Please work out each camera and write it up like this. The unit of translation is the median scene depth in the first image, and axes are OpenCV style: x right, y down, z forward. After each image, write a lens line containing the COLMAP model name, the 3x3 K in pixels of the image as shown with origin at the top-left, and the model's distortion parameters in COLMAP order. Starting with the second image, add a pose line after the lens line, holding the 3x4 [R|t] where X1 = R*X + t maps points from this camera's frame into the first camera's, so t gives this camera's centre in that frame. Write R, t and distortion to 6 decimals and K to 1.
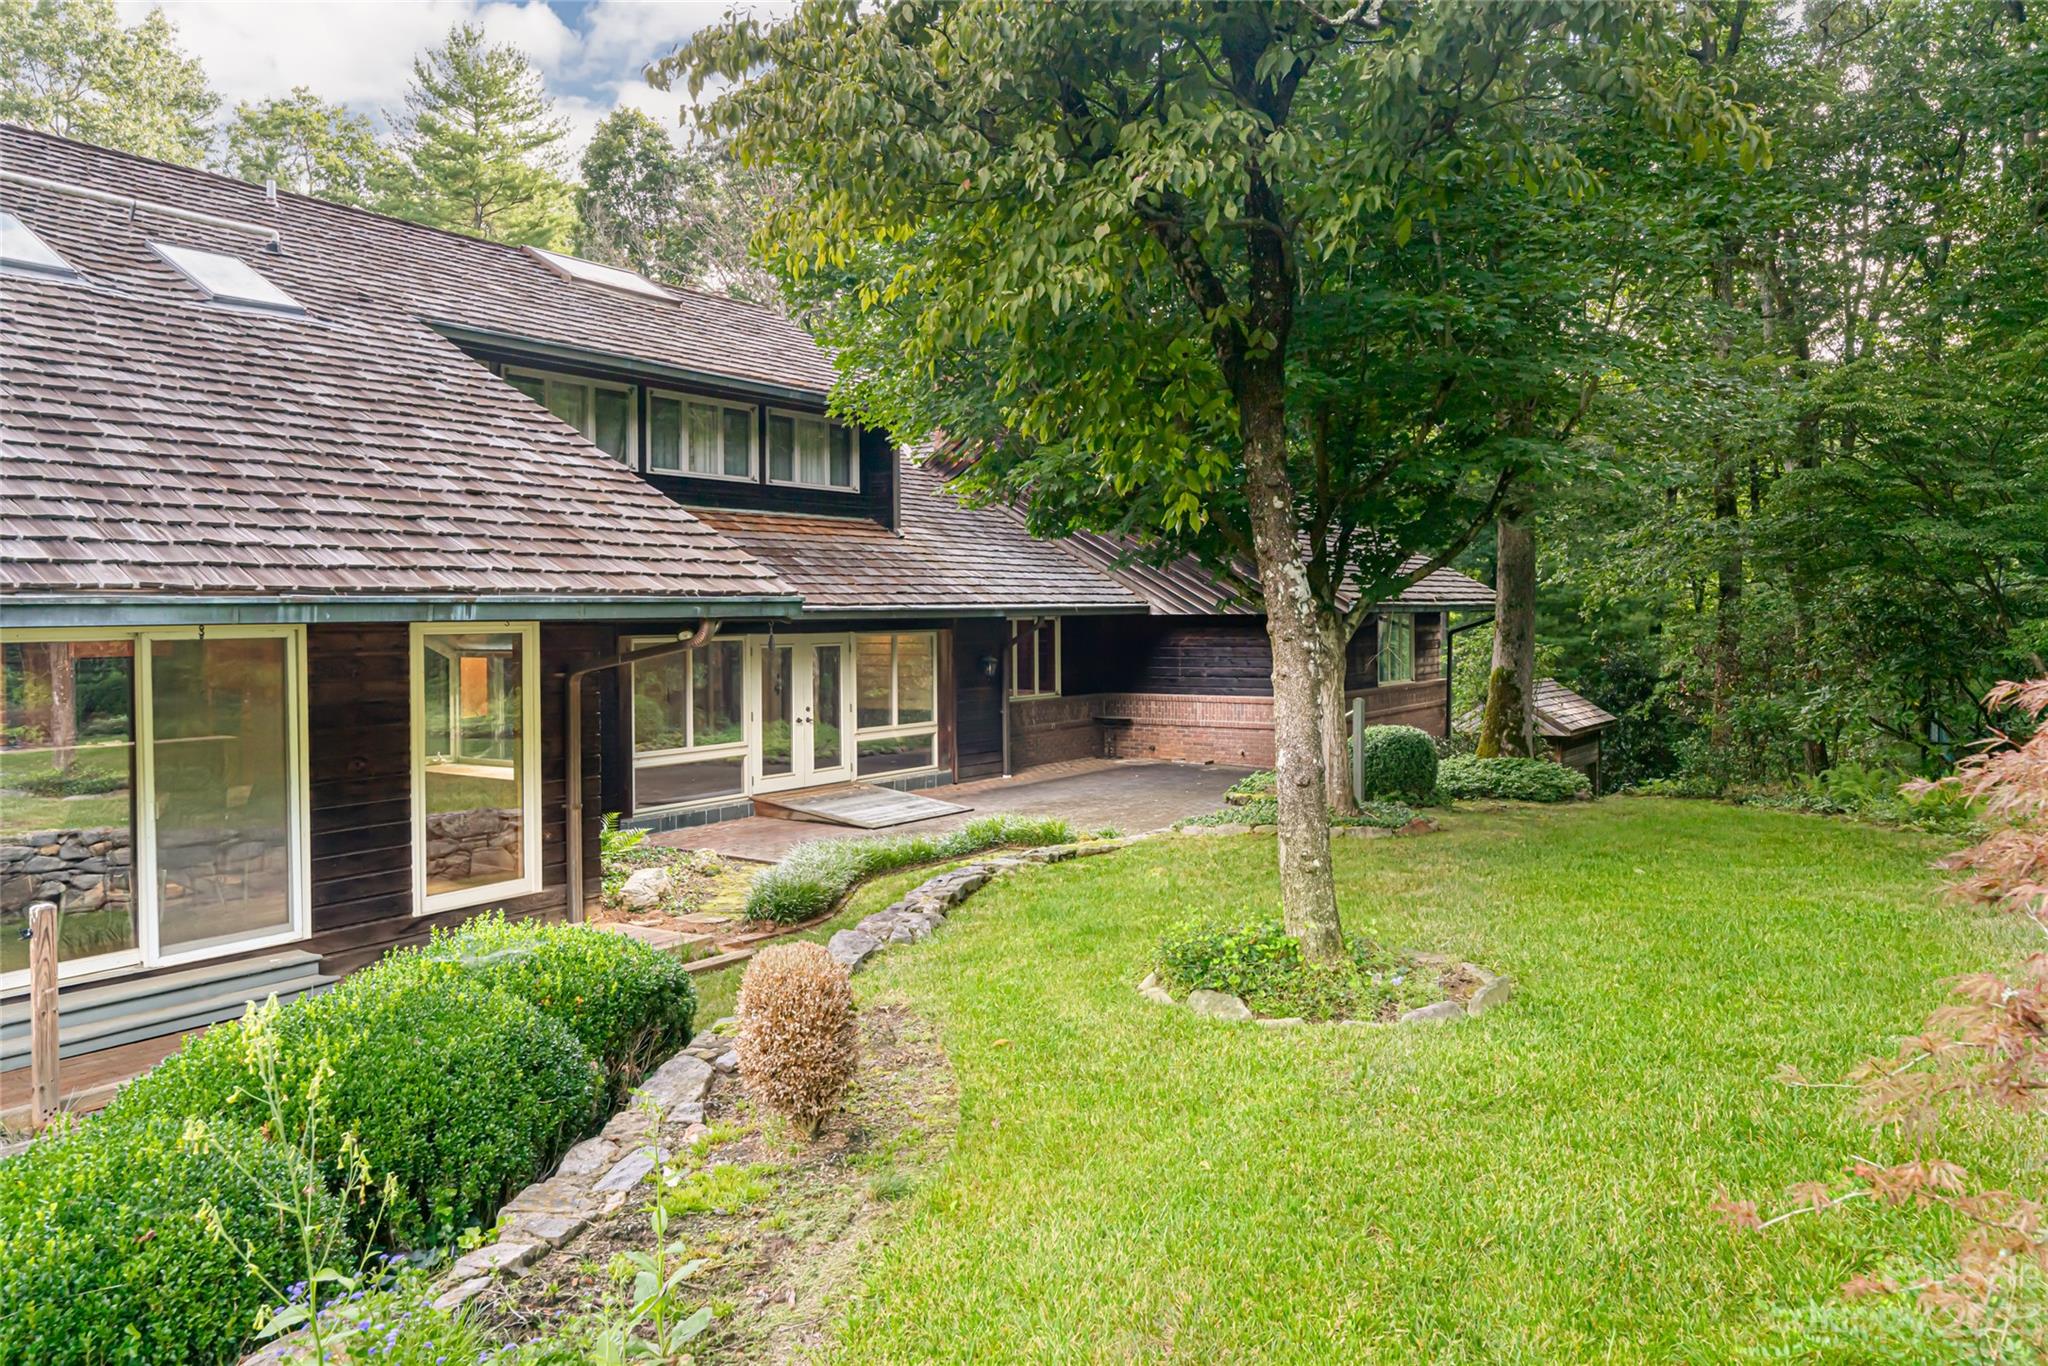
lens RADIAL K [[1373.1, 0, 1043.4], [0, 1373.1, 626.8], [0, 0, 1]] dist [-0.004000, 0.000040]
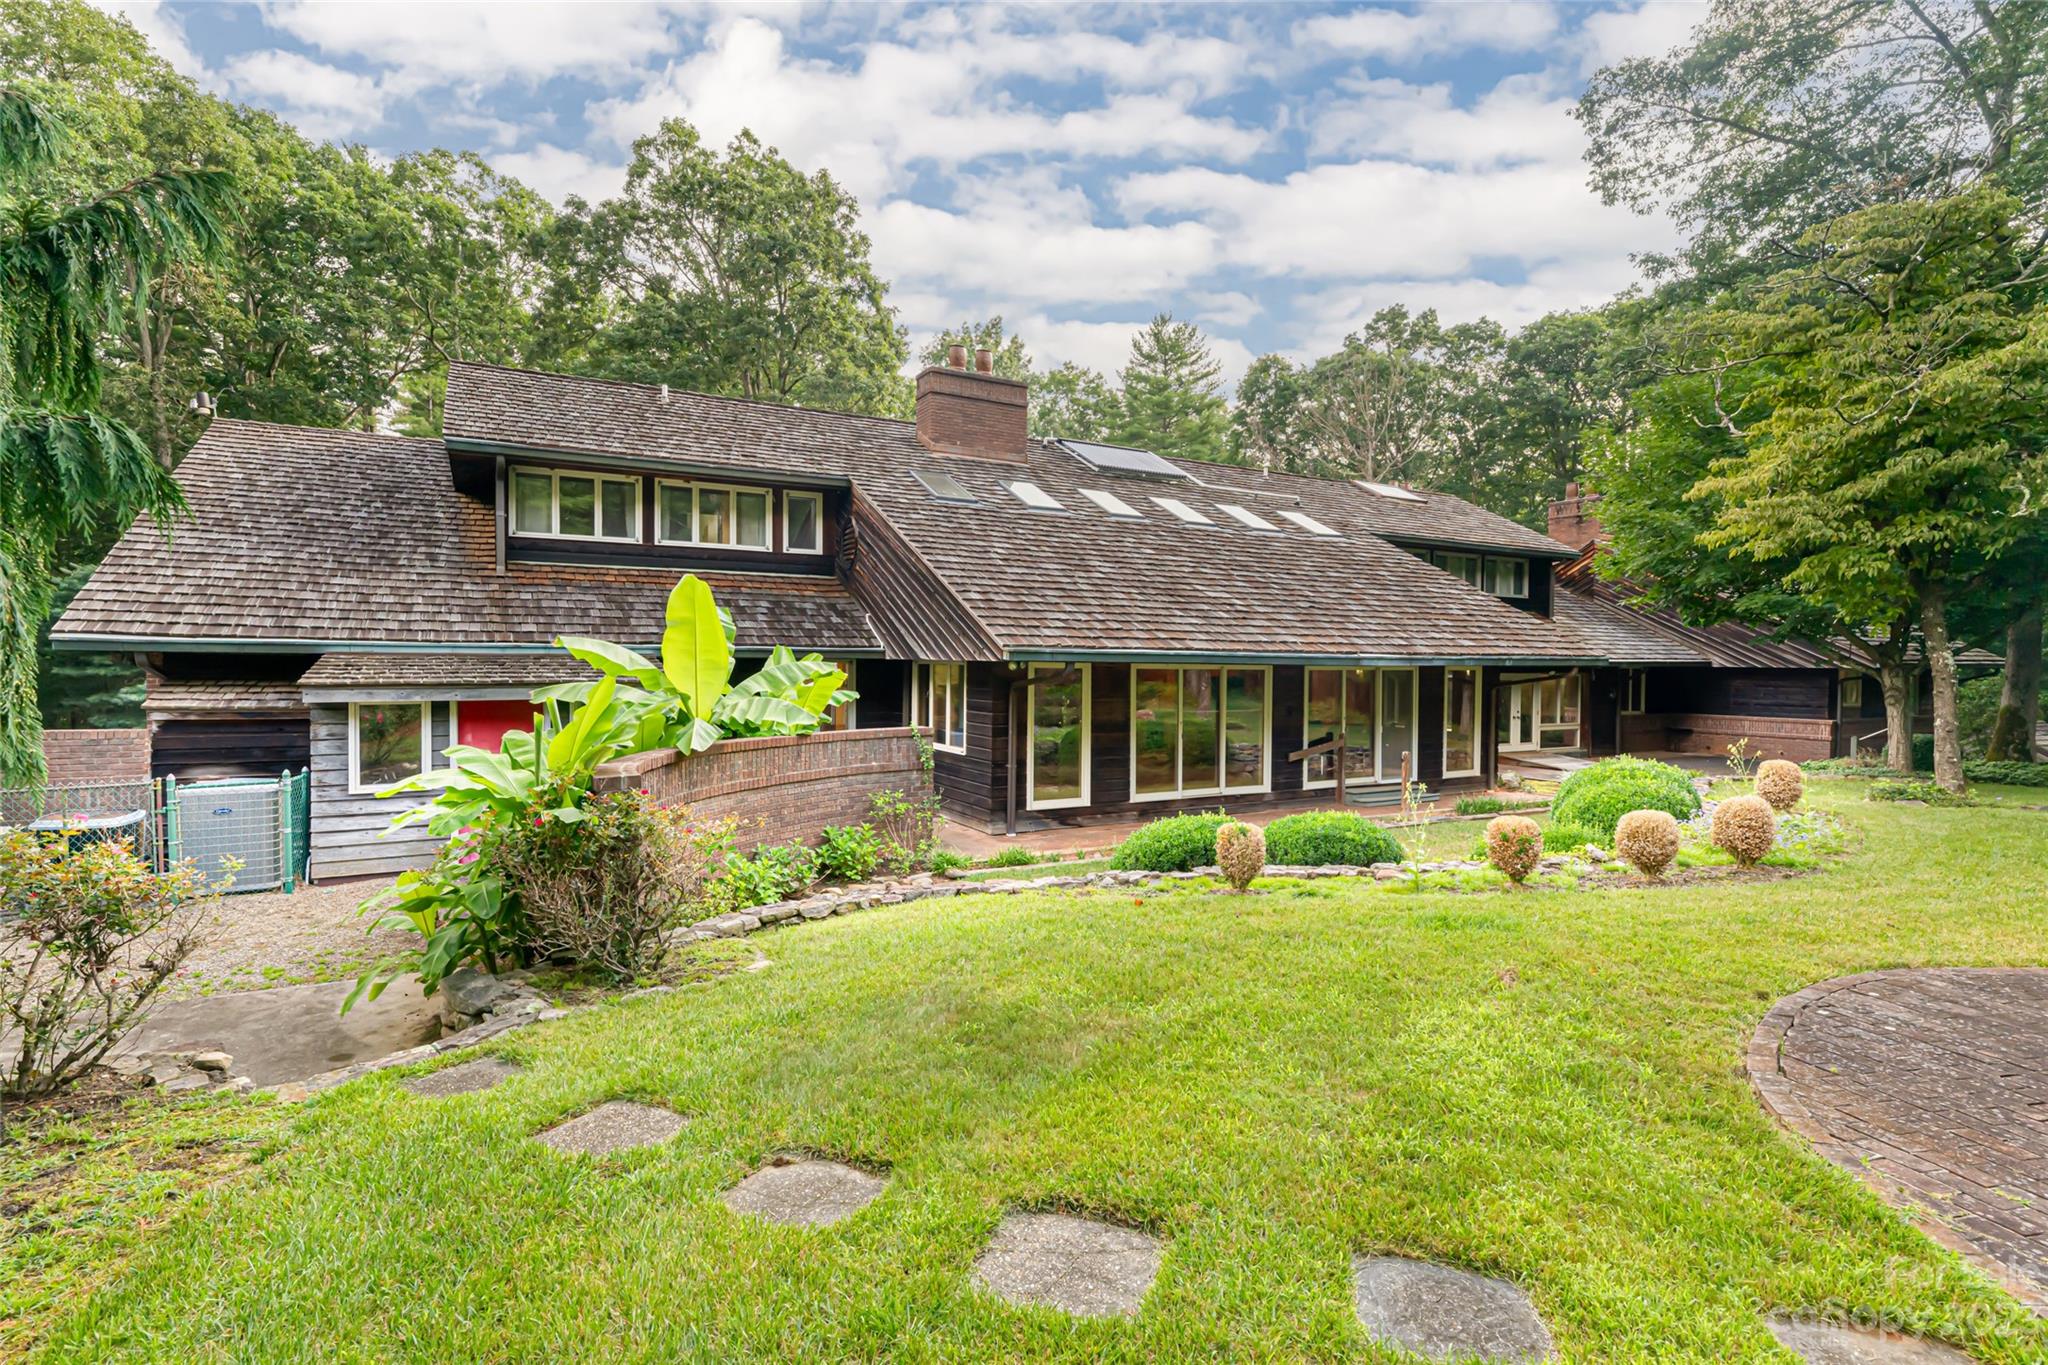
lens RADIAL K [[916.9, 0, 1018.6], [0, 916.9, 671.0], [0, 0, 1]] dist [0.001551, -0.000373]
pose [[0.887750, 0.022689, -0.459766, -0.188515], [-0.020732, 0.999742, 0.009306, 0.003956], [0.459858, 0.001271, 0.887991, -0.451706]]
